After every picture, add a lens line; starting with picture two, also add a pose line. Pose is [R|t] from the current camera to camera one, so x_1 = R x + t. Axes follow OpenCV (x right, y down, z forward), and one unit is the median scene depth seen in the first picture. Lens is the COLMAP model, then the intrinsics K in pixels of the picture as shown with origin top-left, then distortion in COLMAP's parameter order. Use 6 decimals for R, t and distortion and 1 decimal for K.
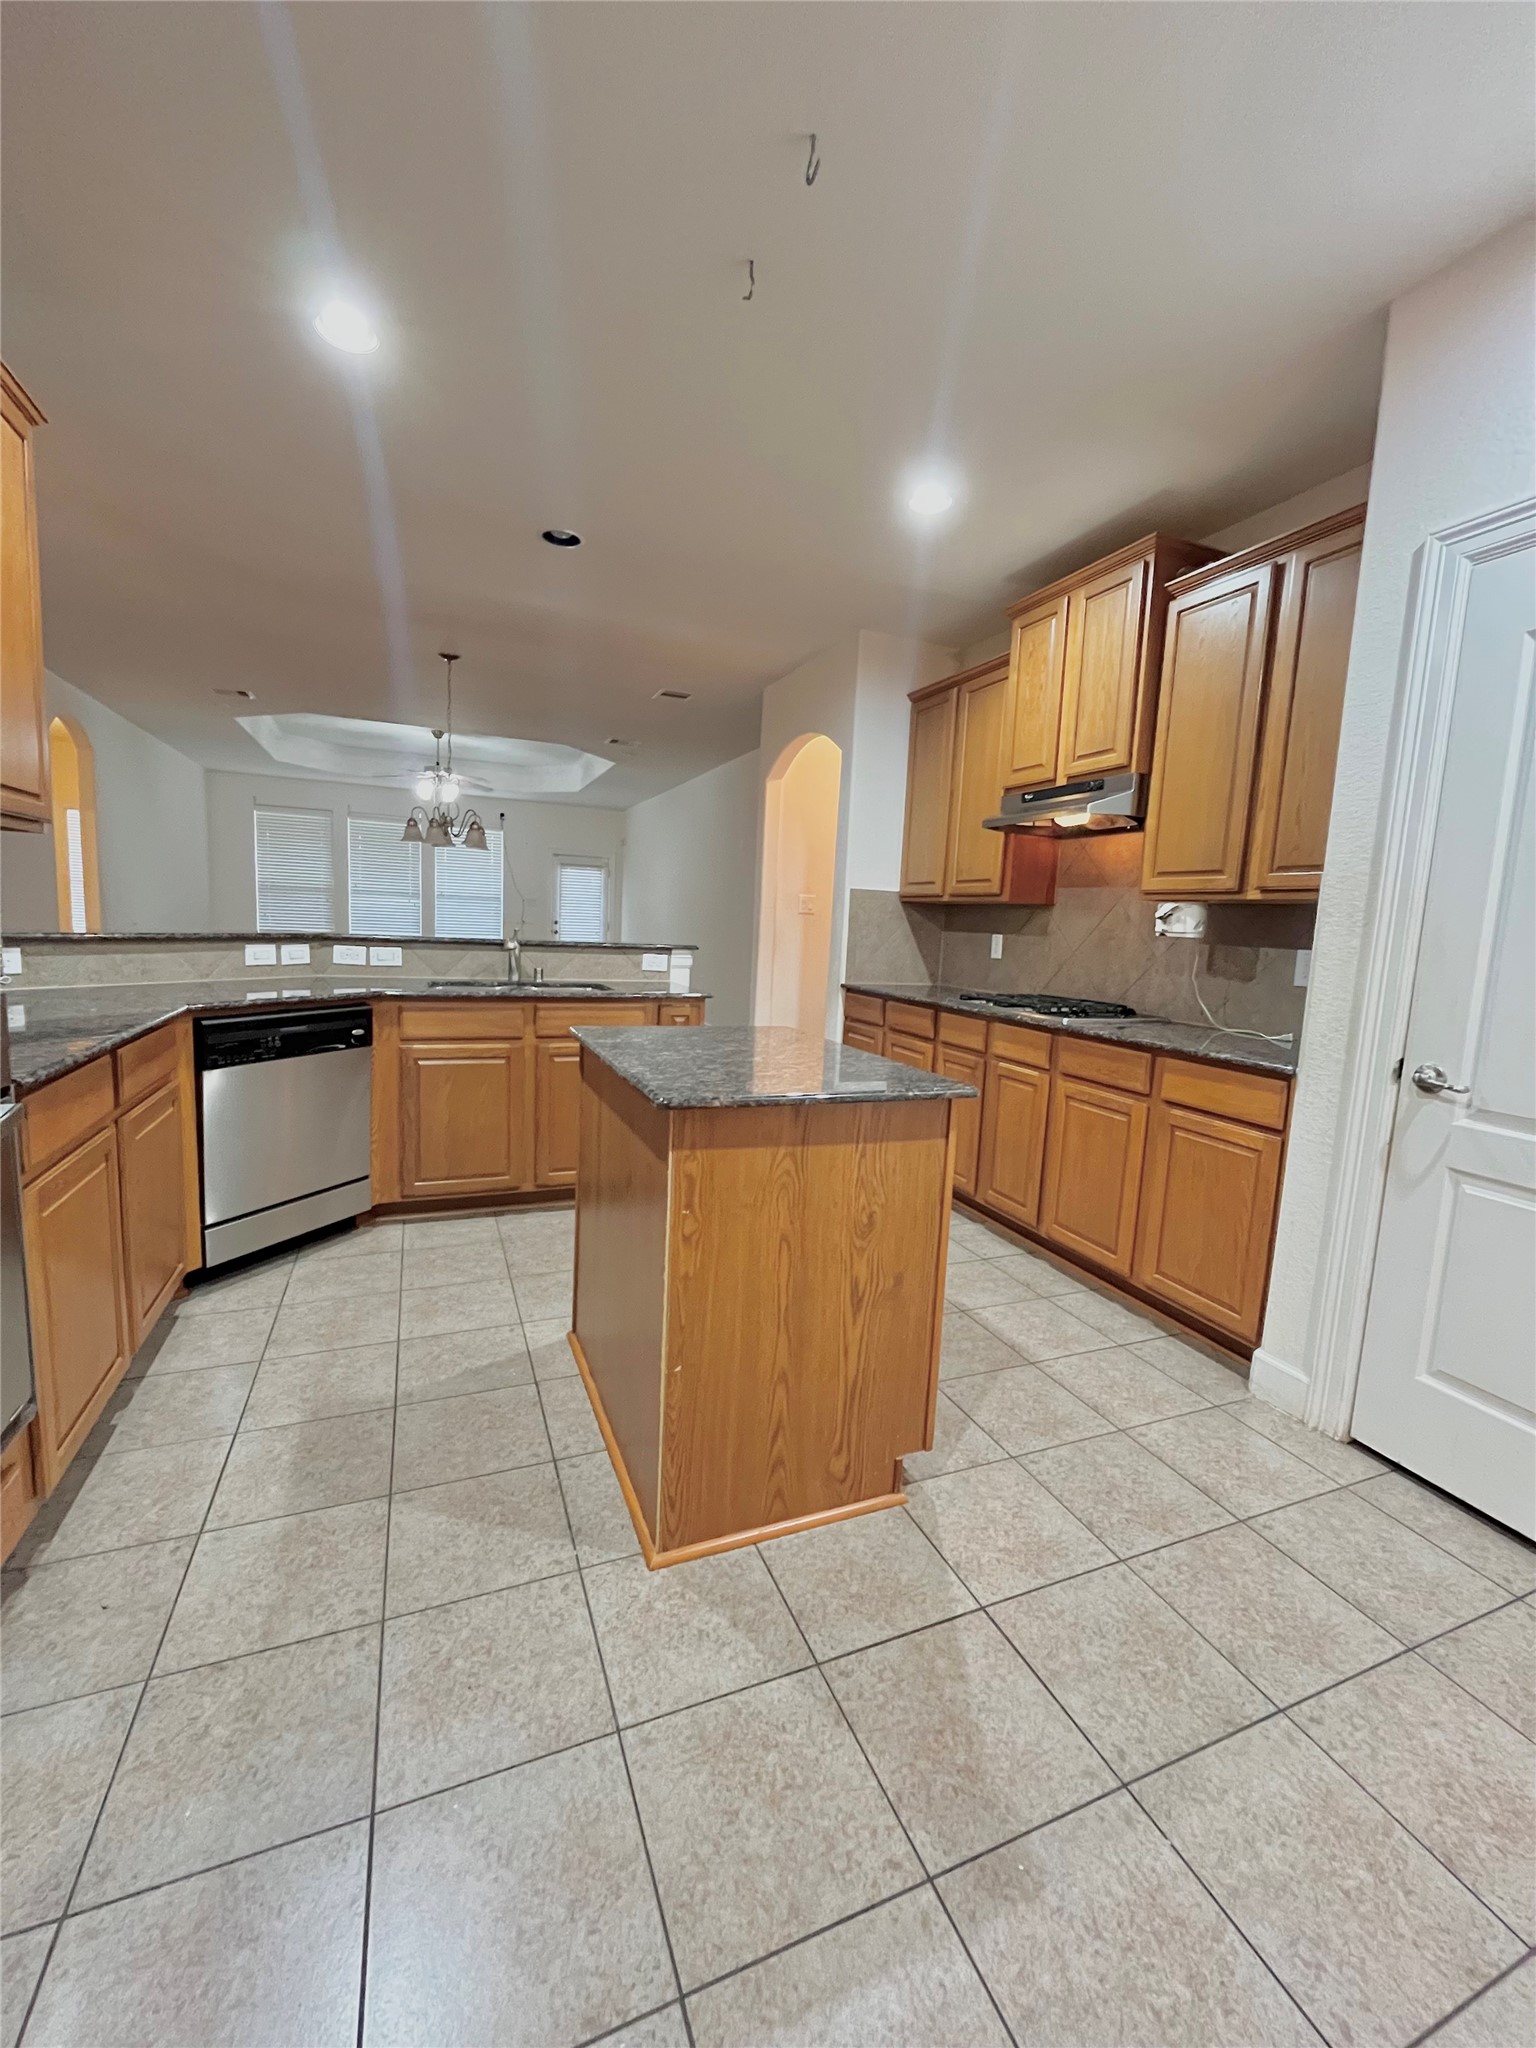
lens RADIAL K [[833.5, 0, 768.0], [0, 833.5, 1024.0], [0, 0, 1]] dist [-0.000964, -0.000094]
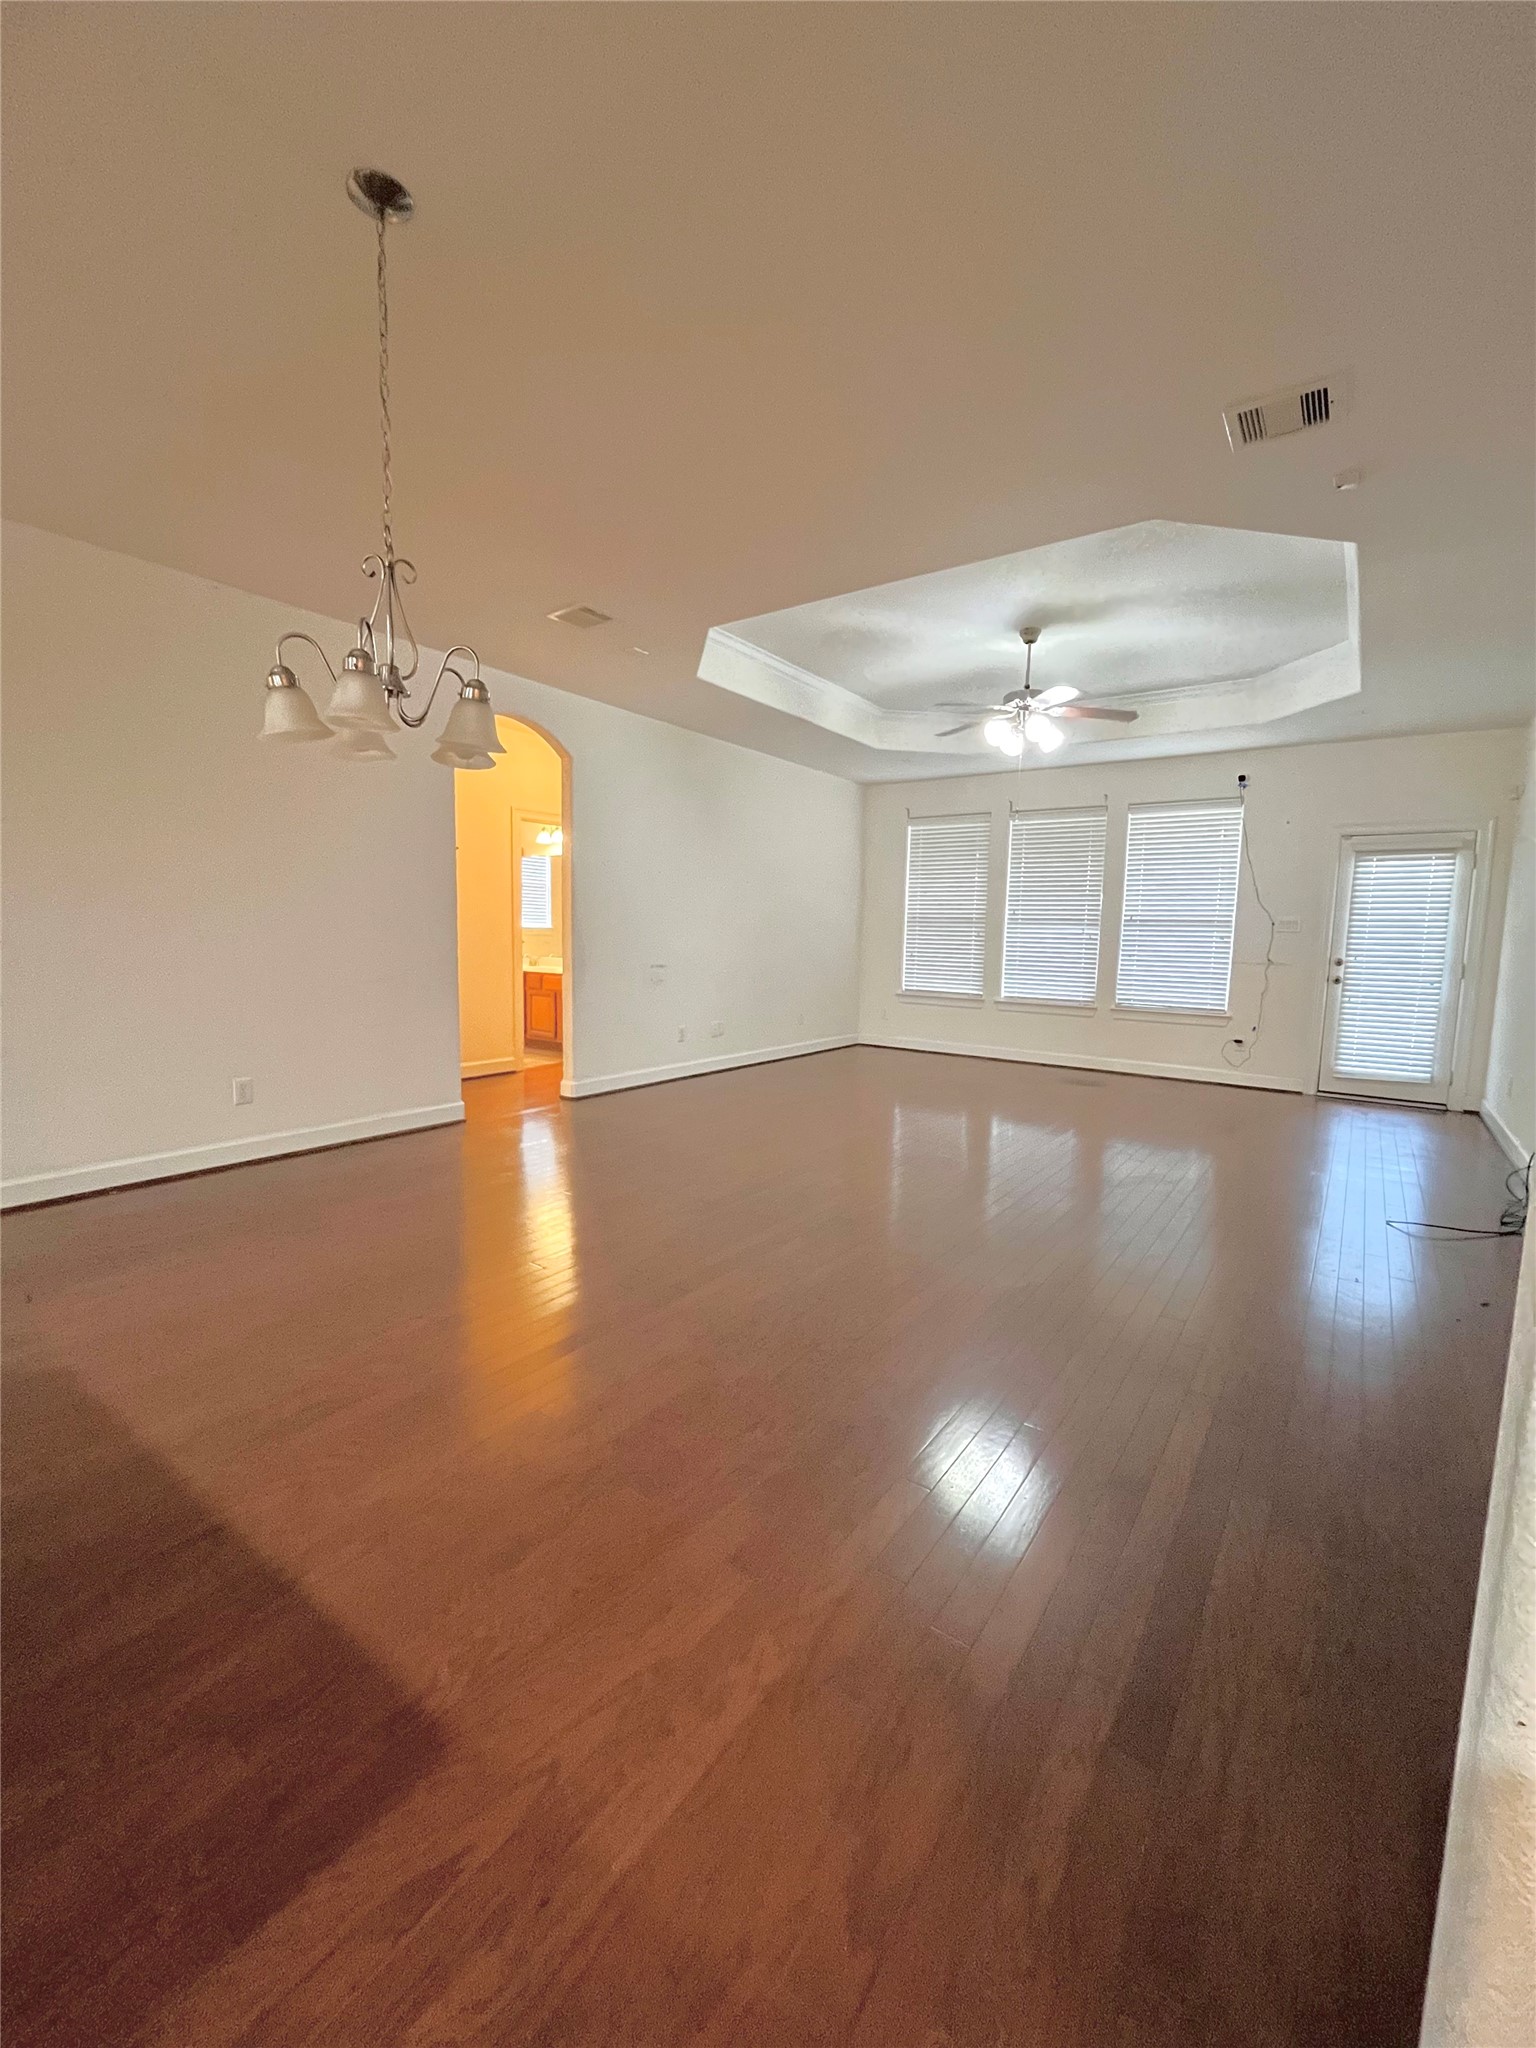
lens RADIAL K [[833.5, 0, 768.0], [0, 833.5, 1024.0], [0, 0, 1]] dist [-0.000964, -0.000094]
pose [[0.530624, 0.058221, -0.845606, 0.007012], [-0.103626, 0.994610, 0.003454, -0.050504], [0.841249, 0.085794, 0.533797, 0.444374]]
